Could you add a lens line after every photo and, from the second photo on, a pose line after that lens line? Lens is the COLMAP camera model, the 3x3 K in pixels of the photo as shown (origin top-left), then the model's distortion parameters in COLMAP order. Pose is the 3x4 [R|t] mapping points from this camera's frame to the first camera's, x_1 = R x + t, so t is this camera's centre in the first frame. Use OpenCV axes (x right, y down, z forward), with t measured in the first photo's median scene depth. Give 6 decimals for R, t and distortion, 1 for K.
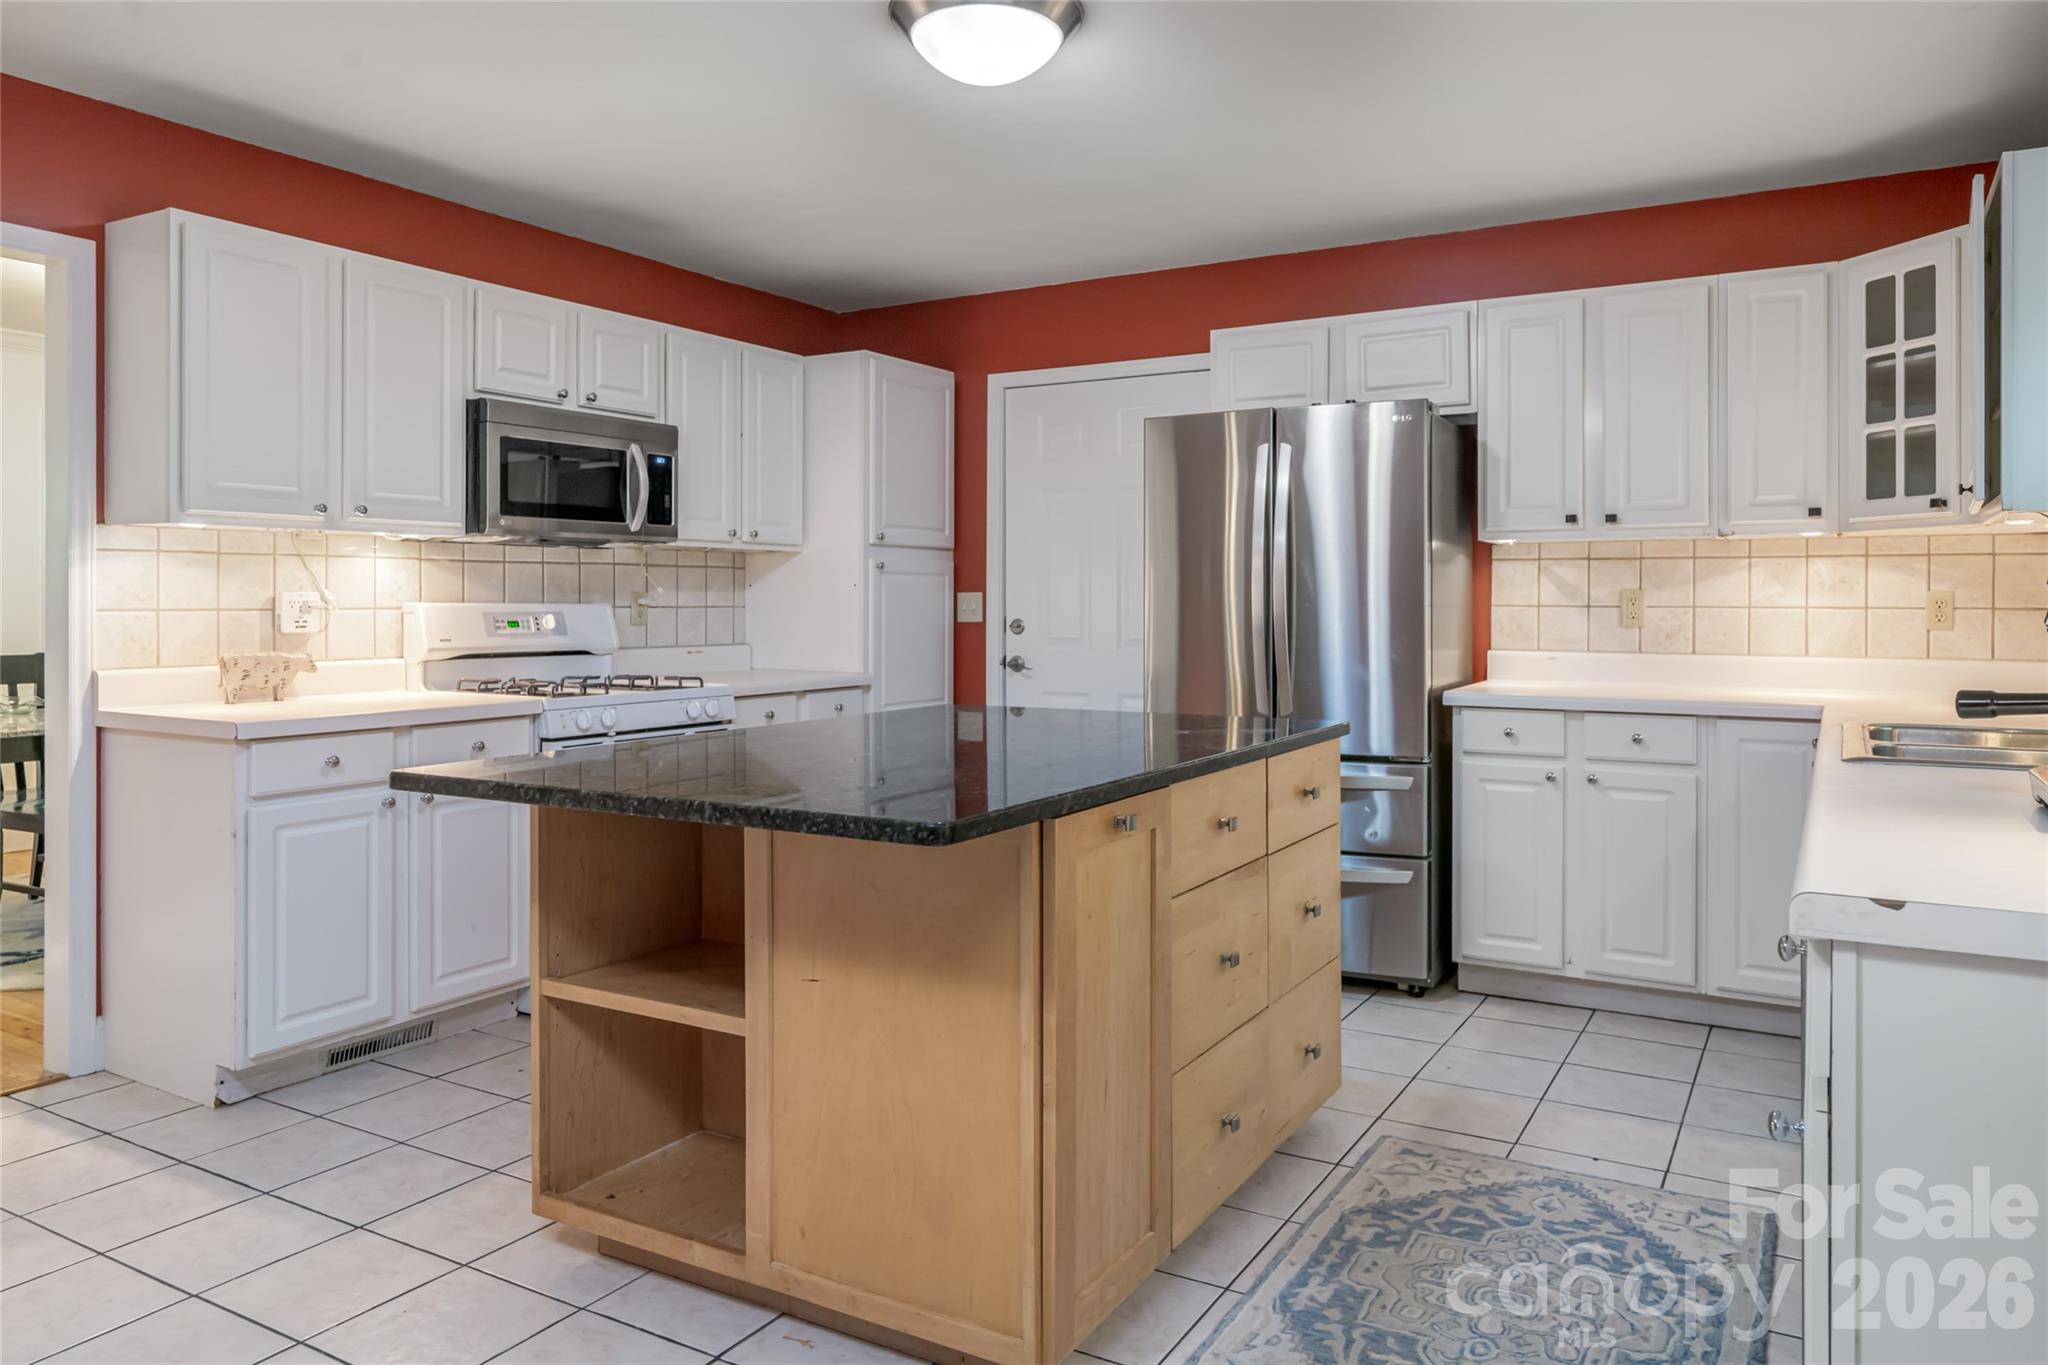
lens RADIAL K [[1384.6, 0, 1026.0], [0, 1384.6, 602.2], [0, 0, 1]] dist [-0.002231, -0.000338]
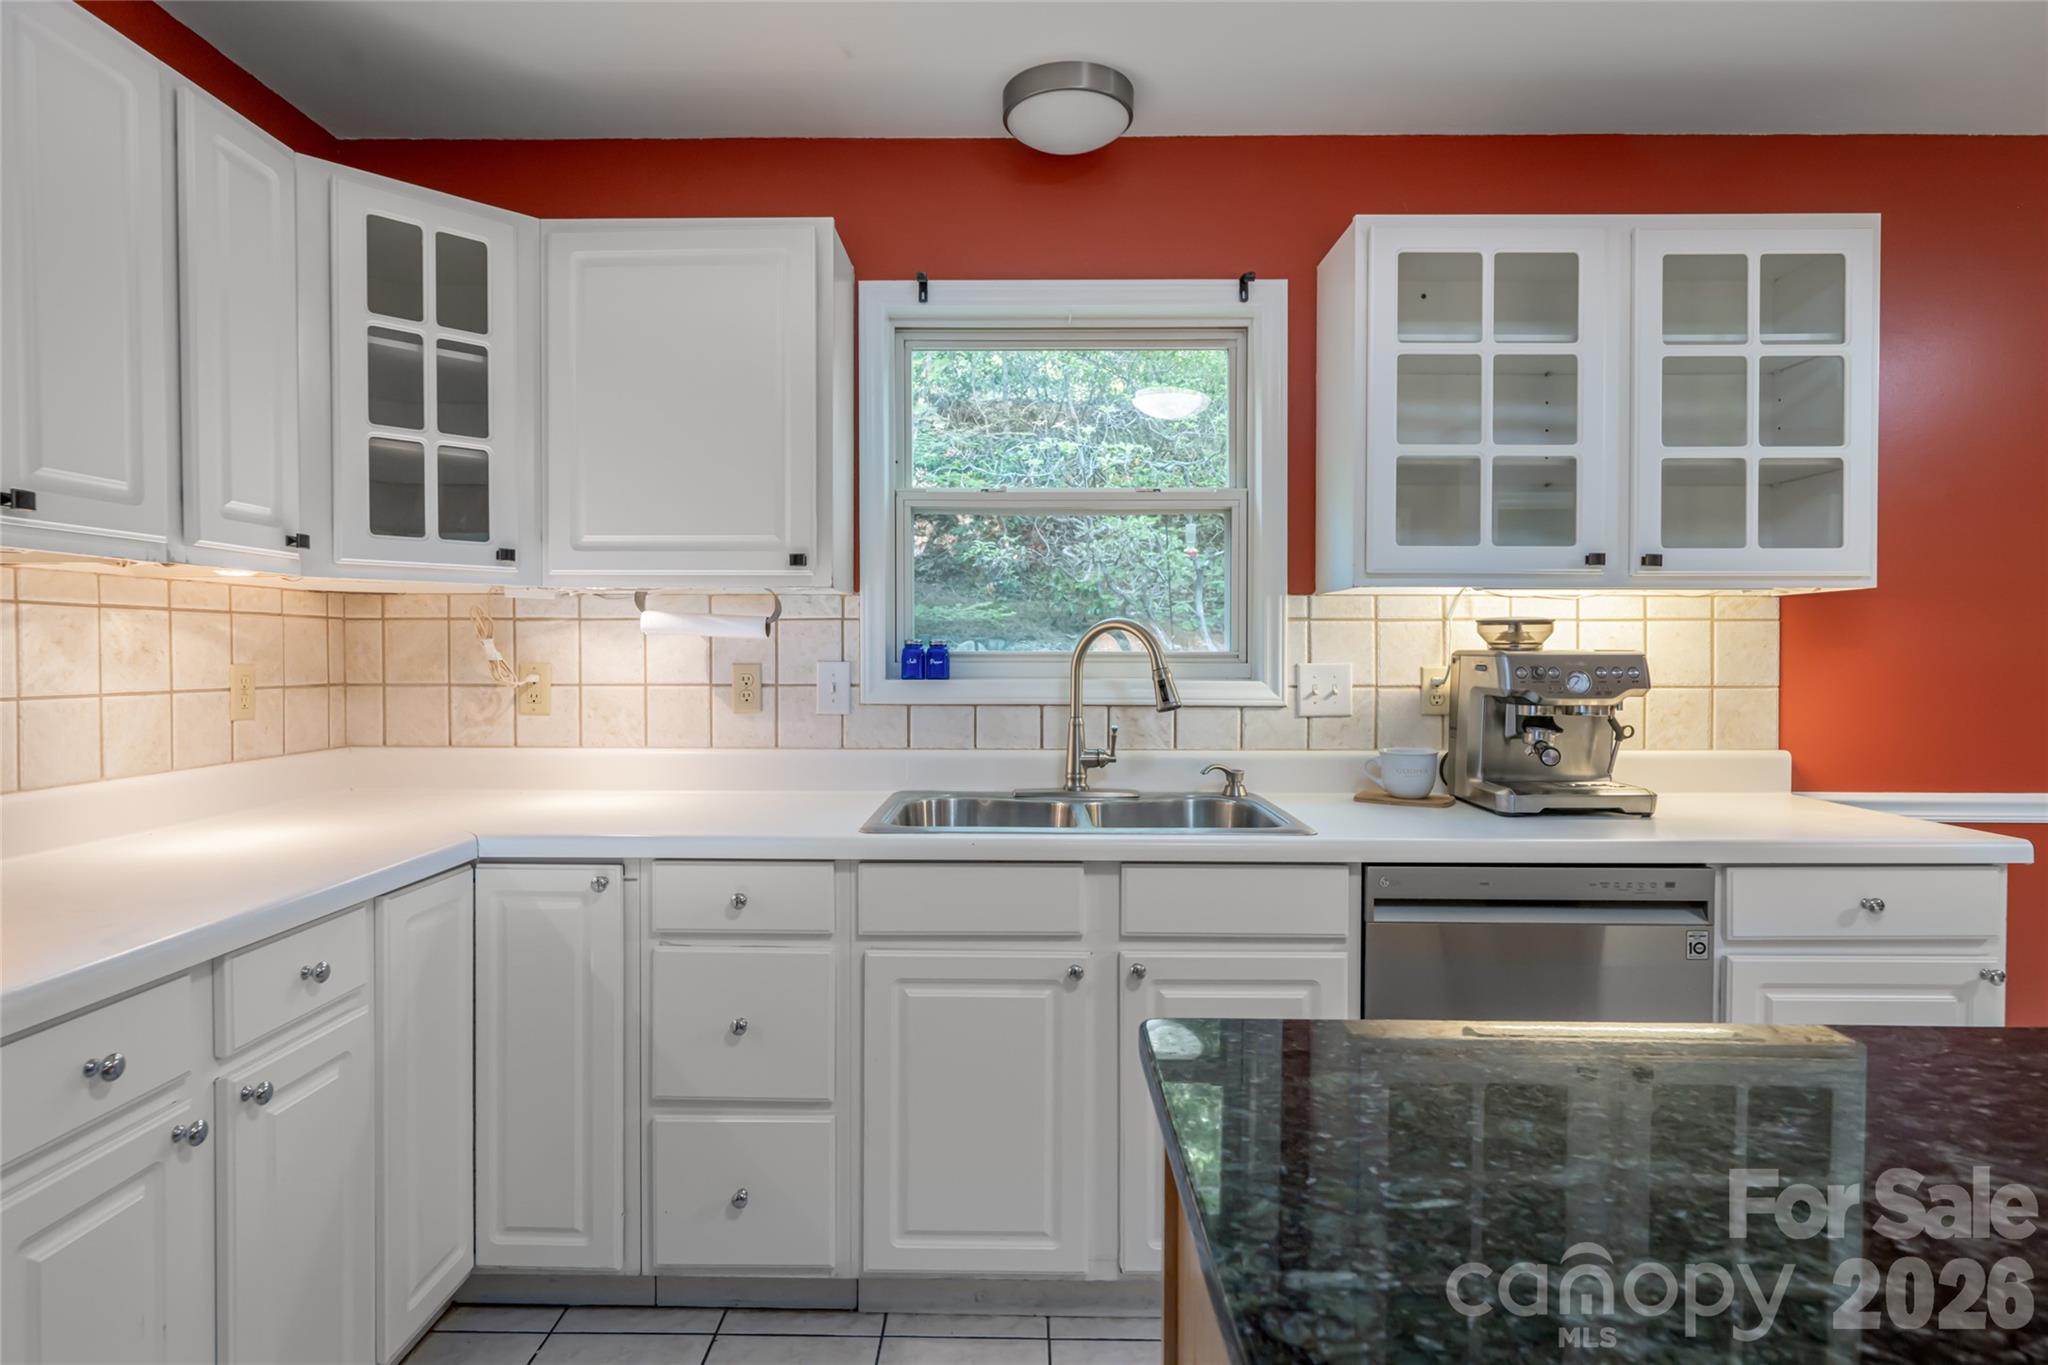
lens RADIAL K [[1089.2, 0, 1012.6], [0, 1089.2, 667.1], [0, 0, 1]] dist [-0.004860, 0.000205]
pose [[-0.491286, -0.013486, 0.870894, -0.018012], [-0.000412, 0.999884, 0.015251, -0.016542], [-0.870998, 0.007134, -0.491235, 0.997502]]
